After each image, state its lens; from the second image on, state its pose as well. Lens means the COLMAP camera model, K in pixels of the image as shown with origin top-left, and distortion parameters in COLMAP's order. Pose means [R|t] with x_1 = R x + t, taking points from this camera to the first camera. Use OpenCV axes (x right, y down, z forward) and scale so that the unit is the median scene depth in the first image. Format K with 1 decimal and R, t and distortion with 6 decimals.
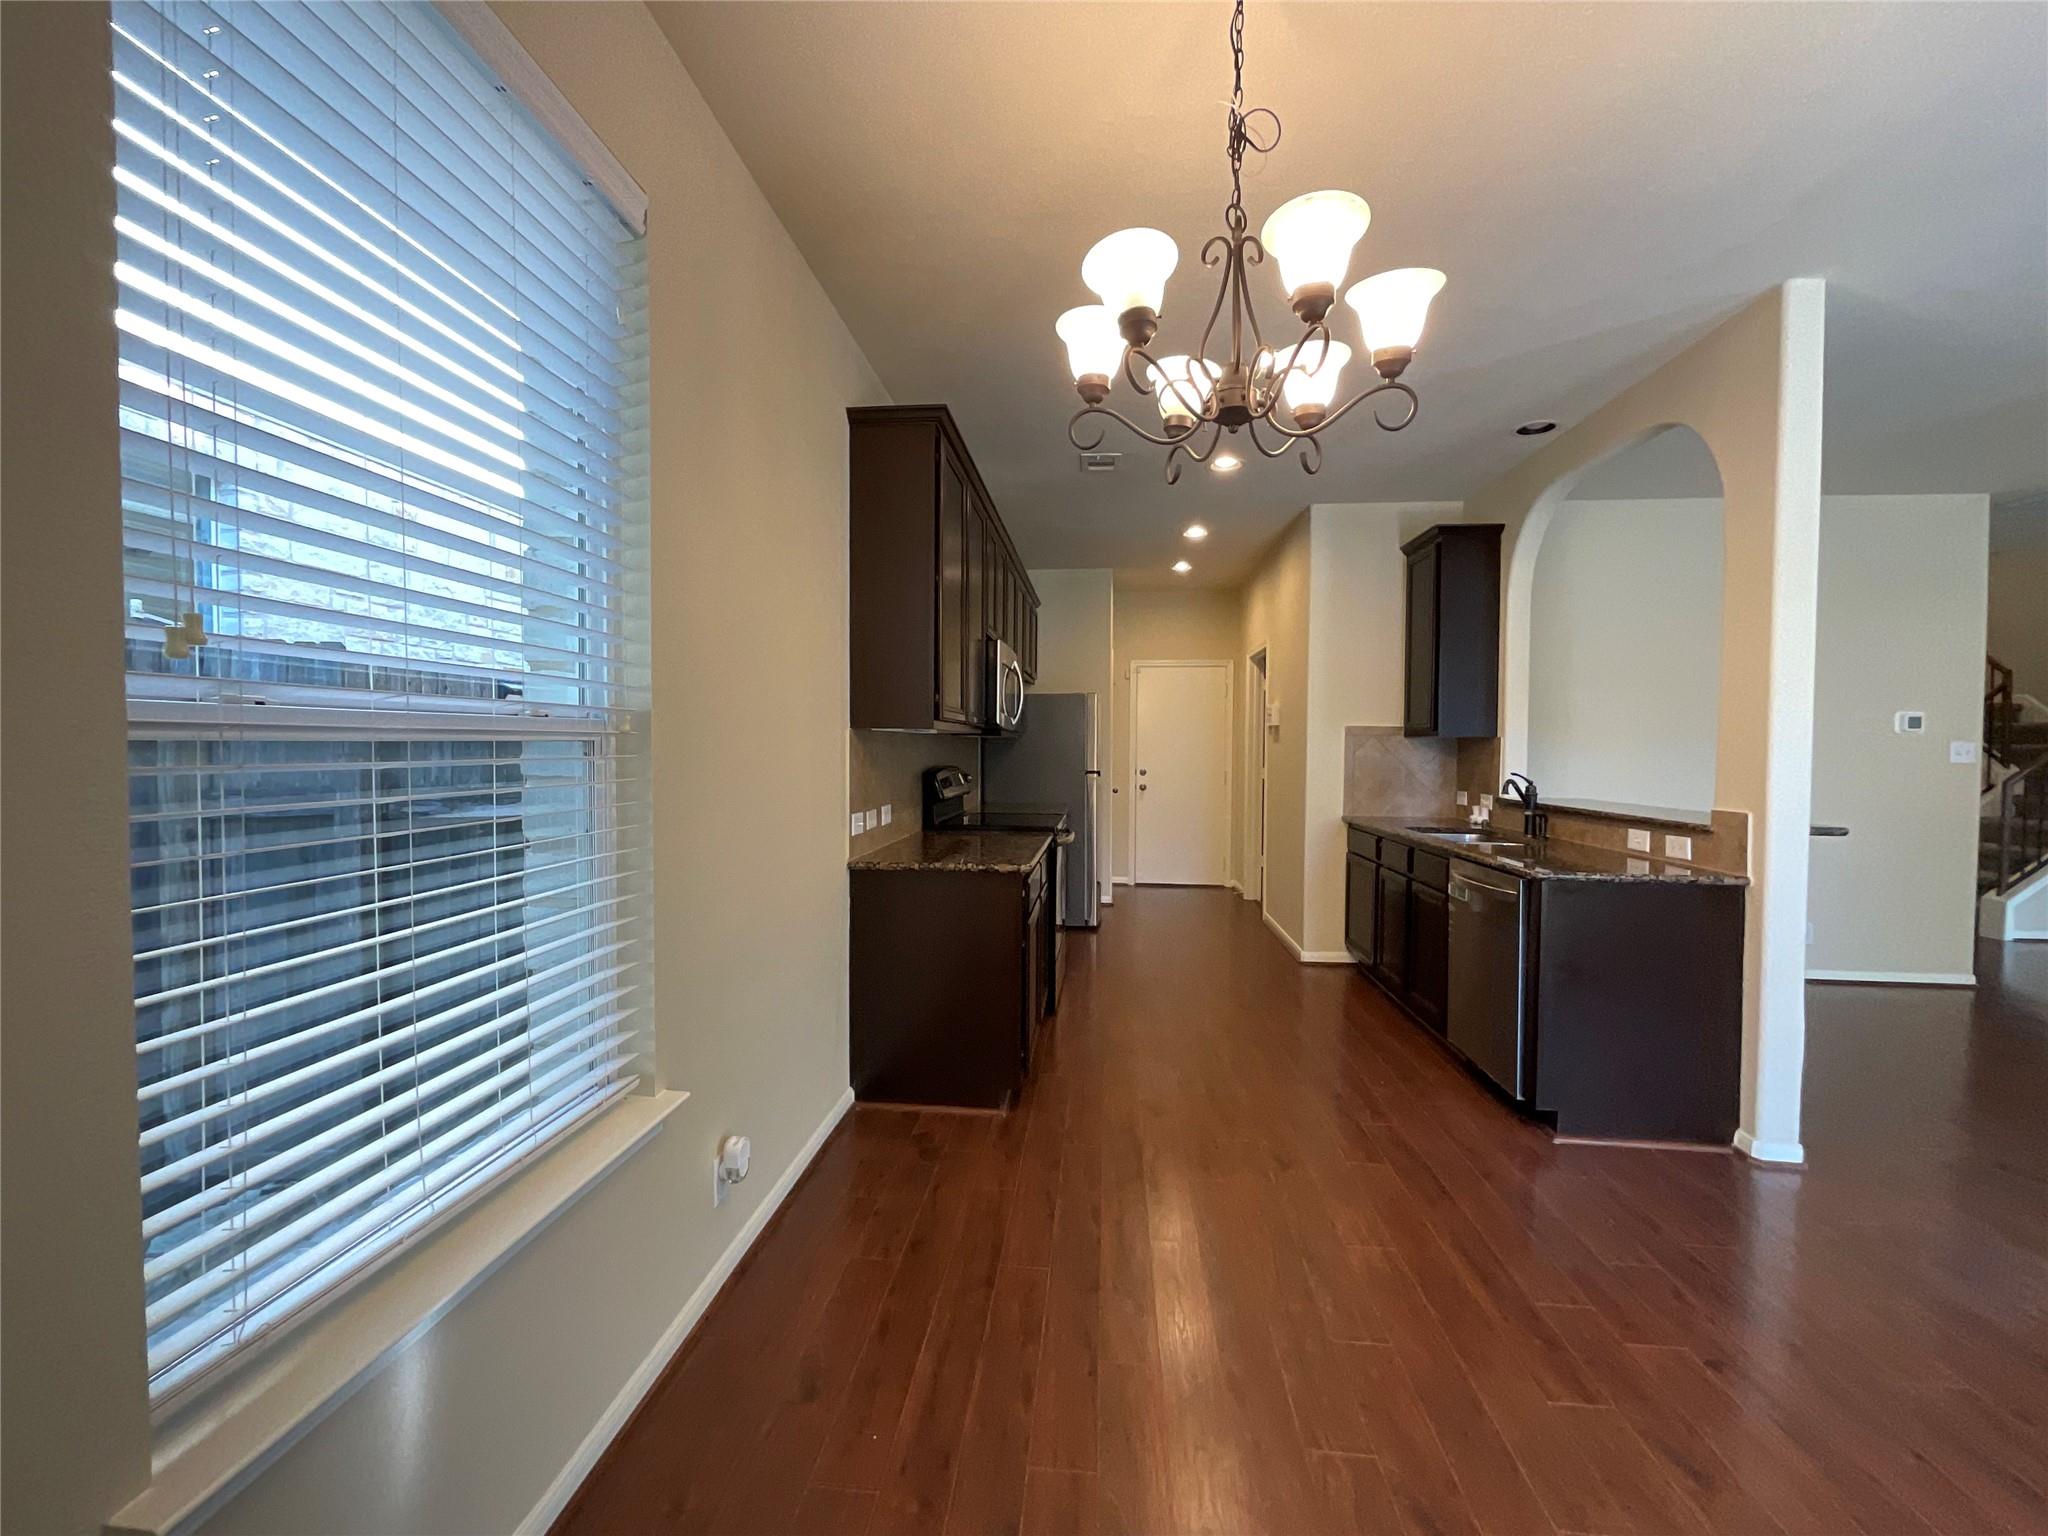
lens RADIAL K [[826.1, 0, 1024.0], [0, 826.1, 768.0], [0, 0, 1]] dist [-0.000110, -0.000025]
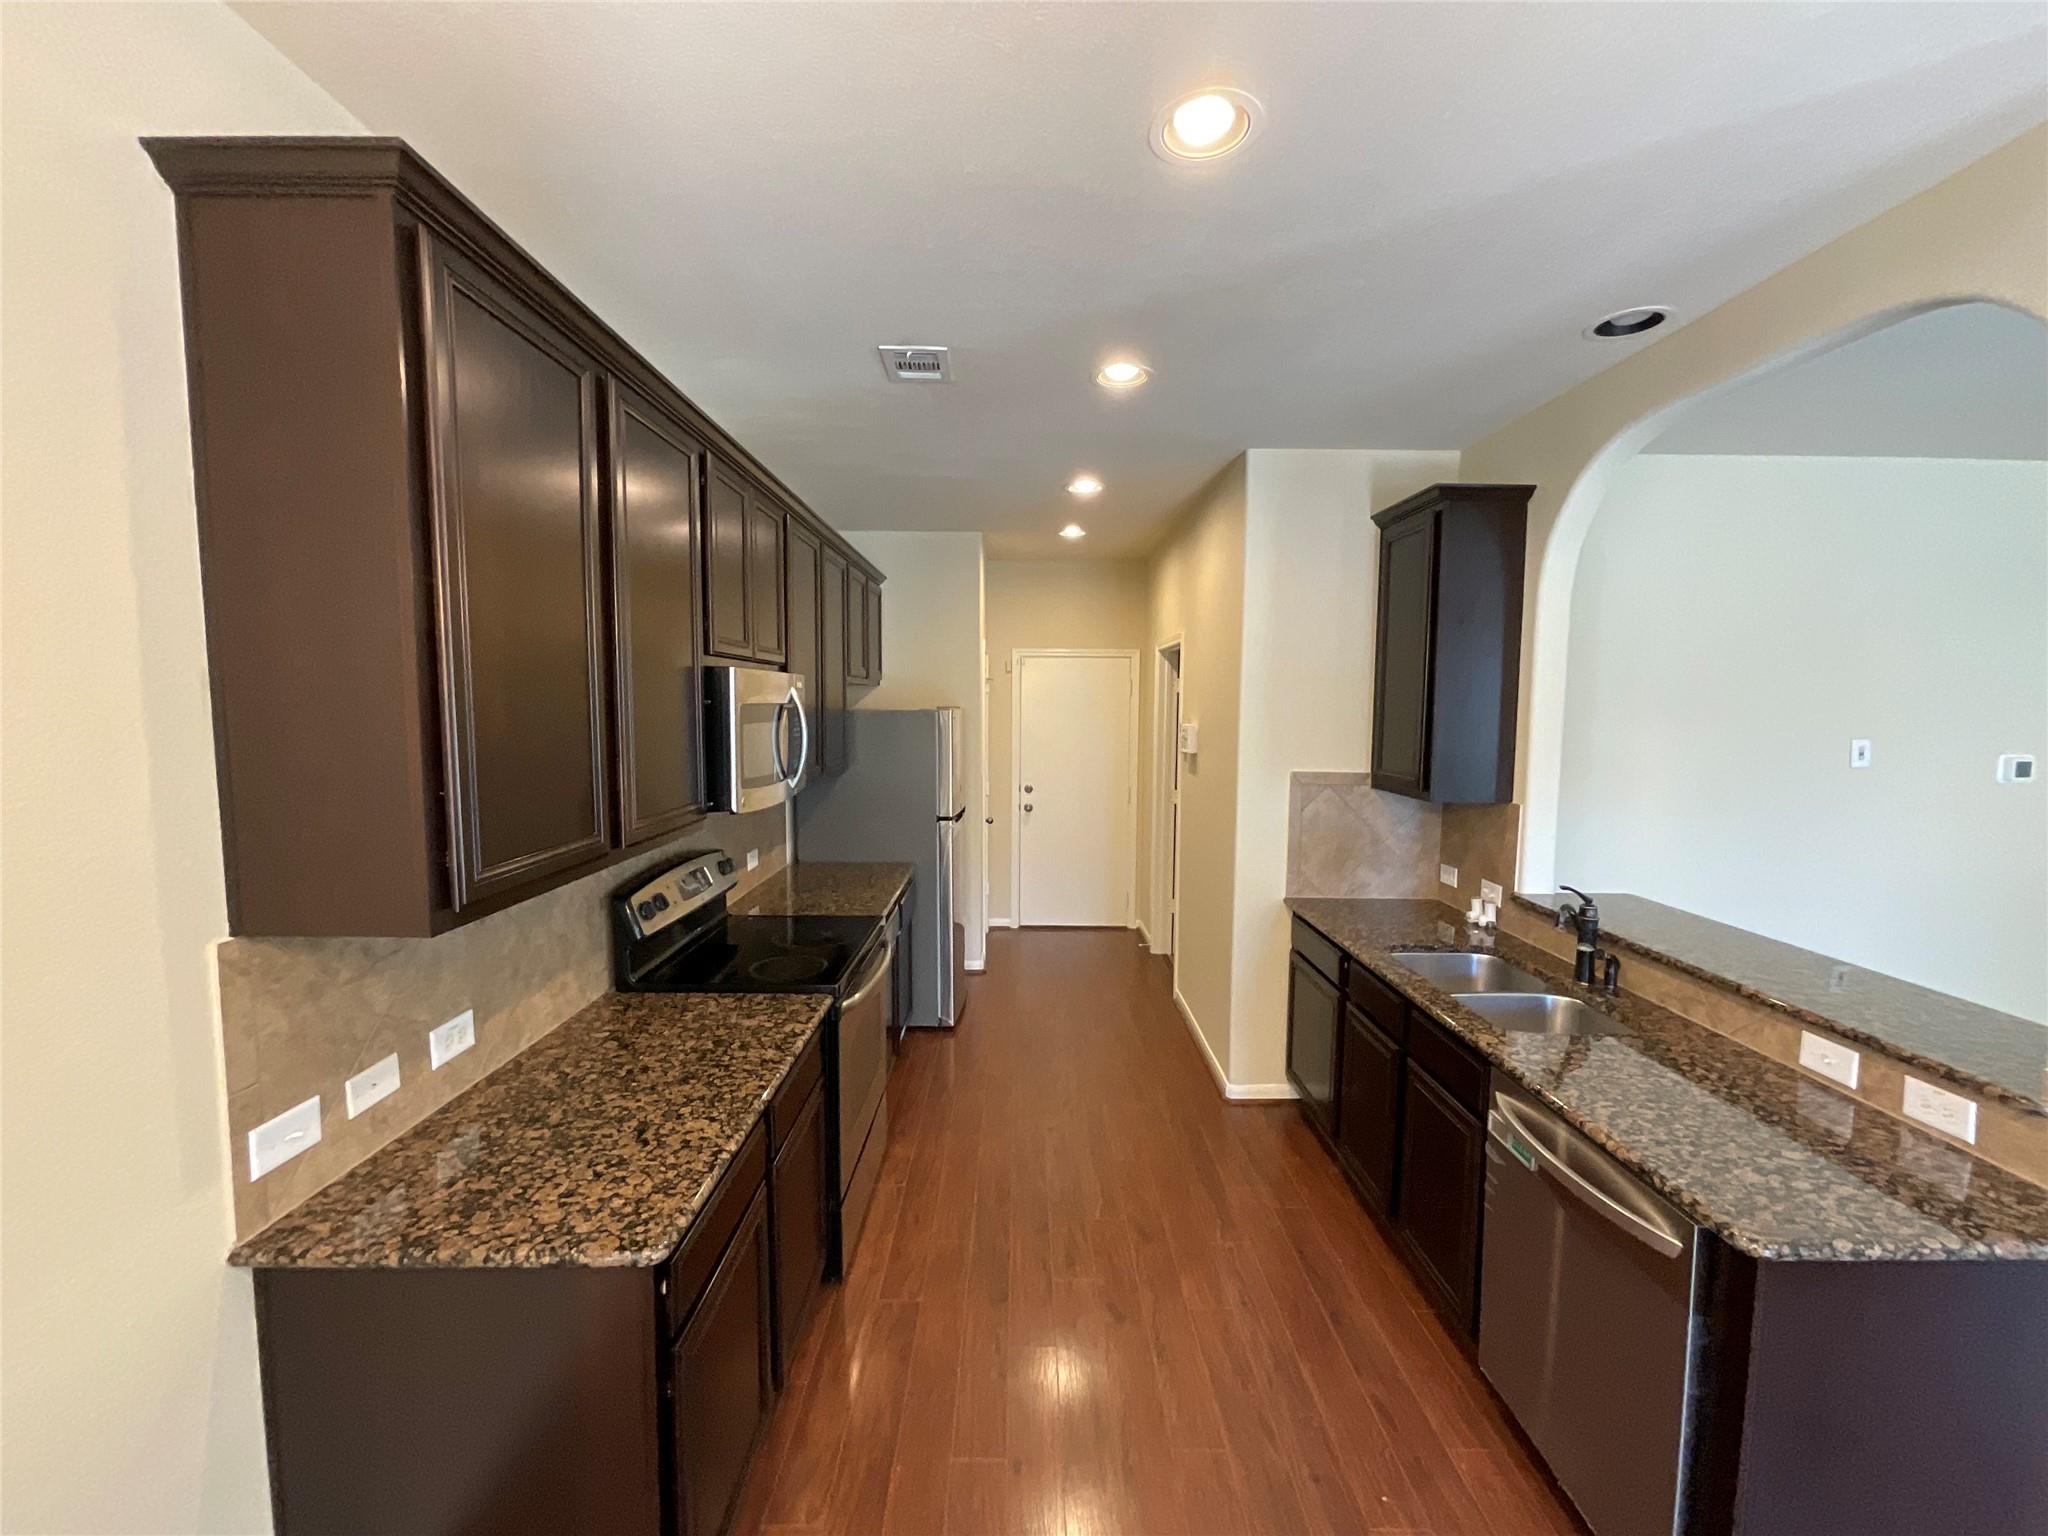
lens RADIAL K [[825.5, 0, 1024.0], [0, 825.5, 768.0], [0, 0, 1]] dist [-0.002095, -0.000082]
pose [[0.994643, -0.009214, 0.102958, 0.091337], [0.003581, 0.998493, 0.054769, -0.093869], [-0.103307, -0.054107, 0.993177, 0.328098]]
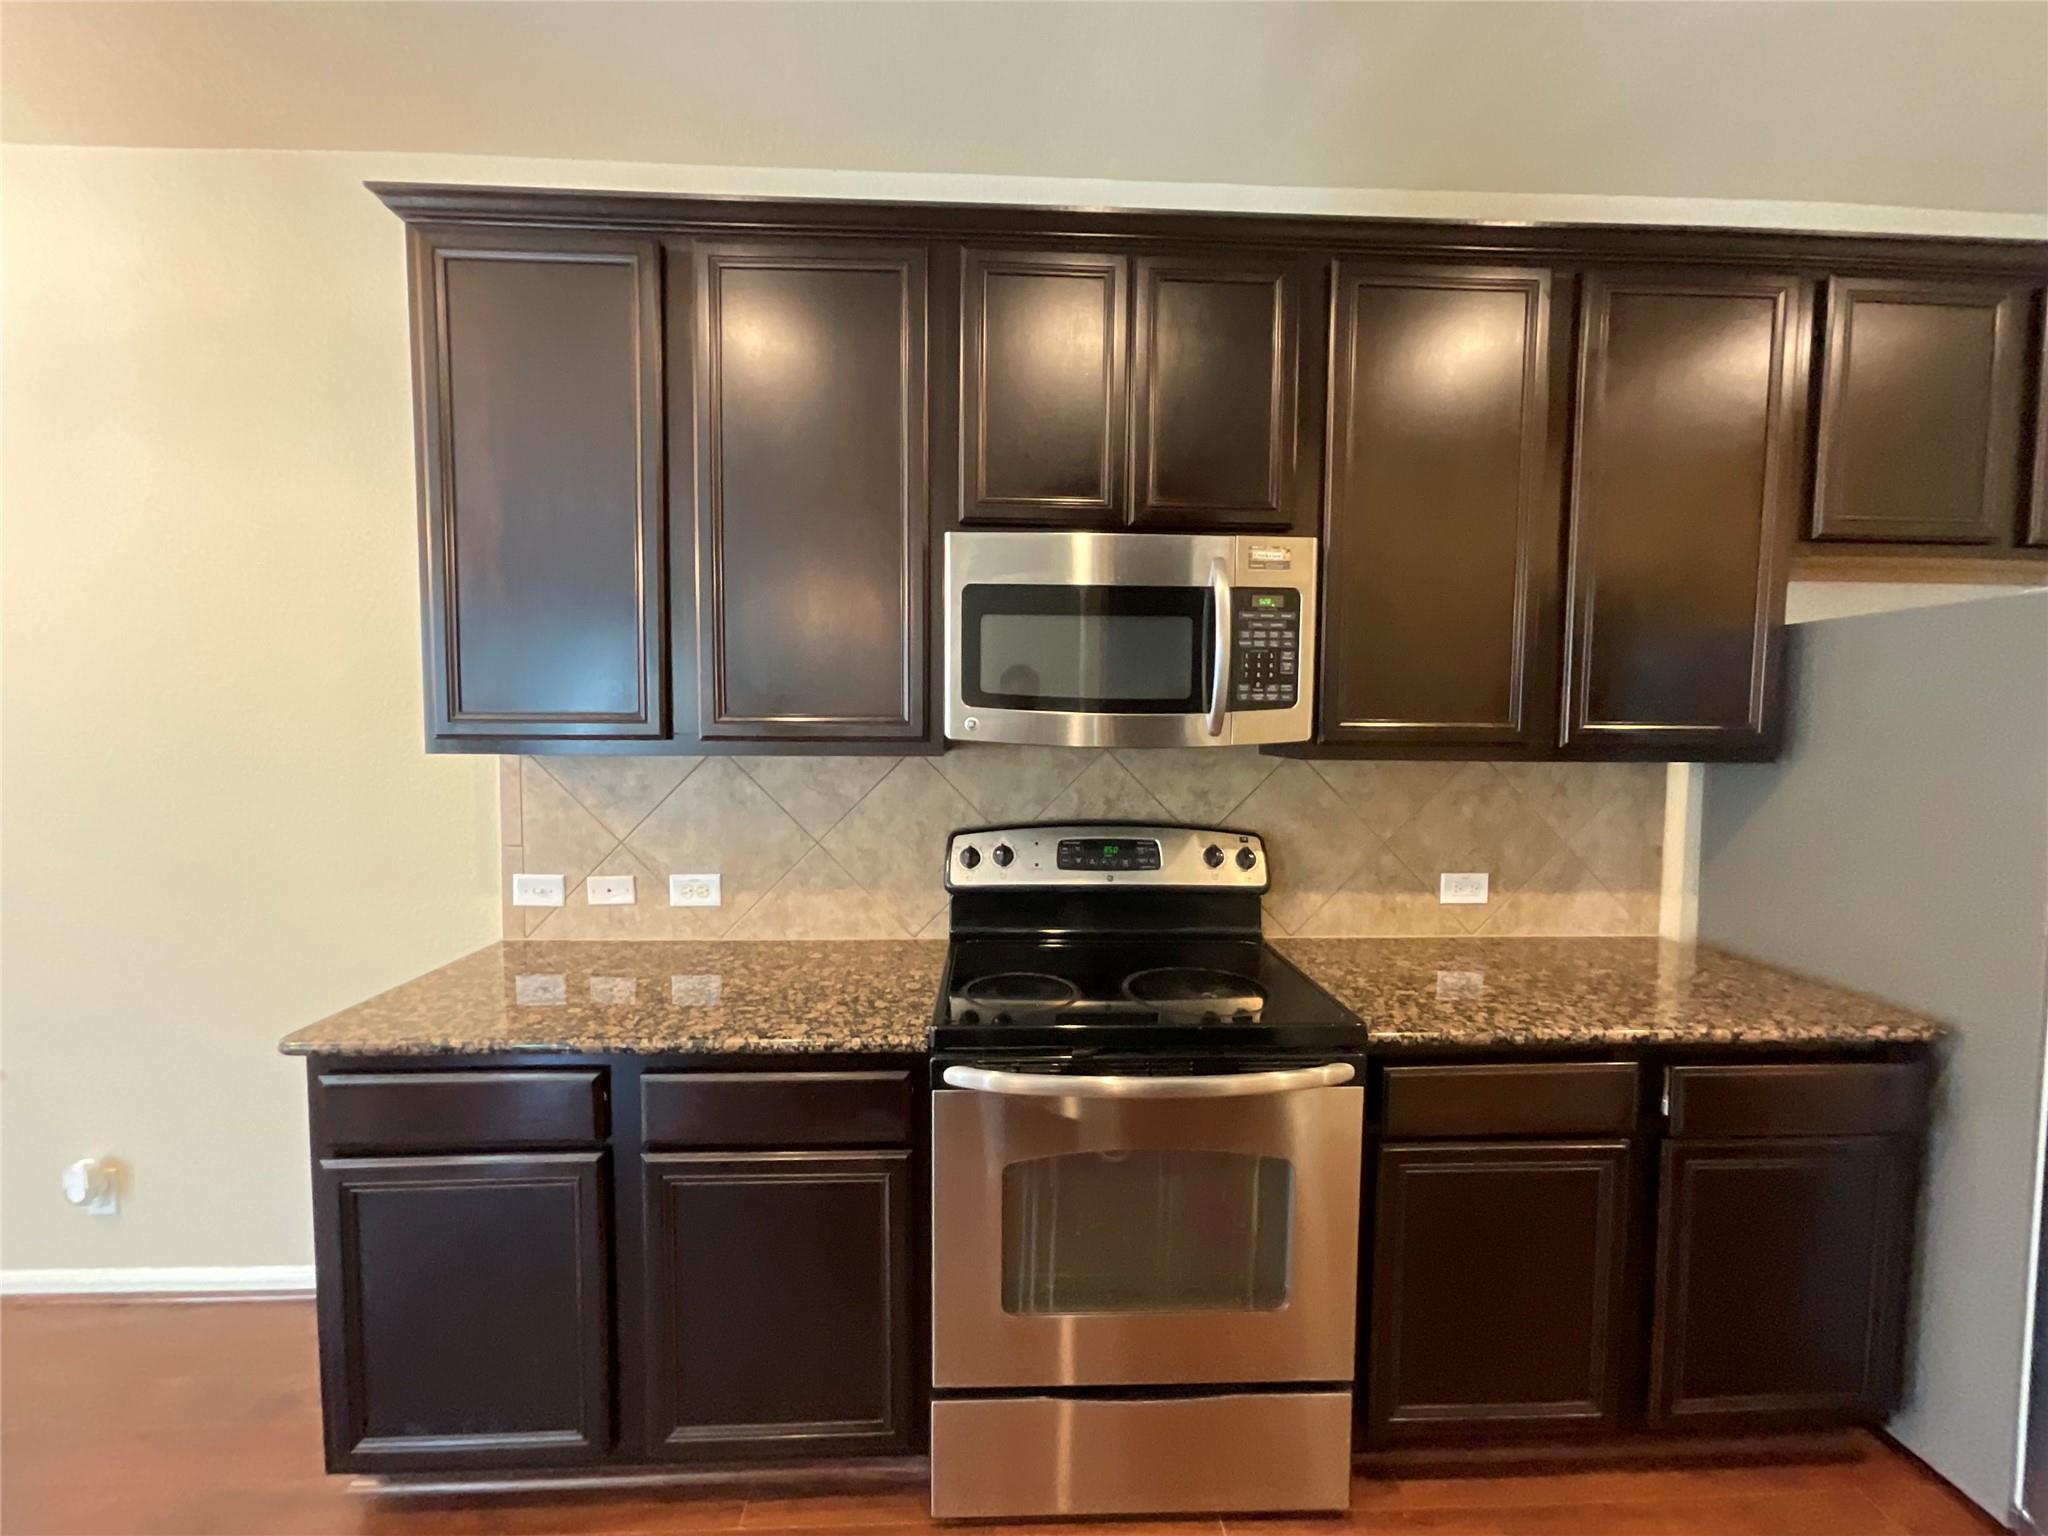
lens RADIAL K [[827.4, 0, 1024.0], [0, 827.4, 768.0], [0, 0, 1]] dist [-0.013652, 0.009144]
pose [[0.144274, 0.050910, -0.988227, 0.318517], [-0.031799, 0.998398, 0.046791, -0.046877], [0.989027, 0.024674, 0.145662, 0.798008]]
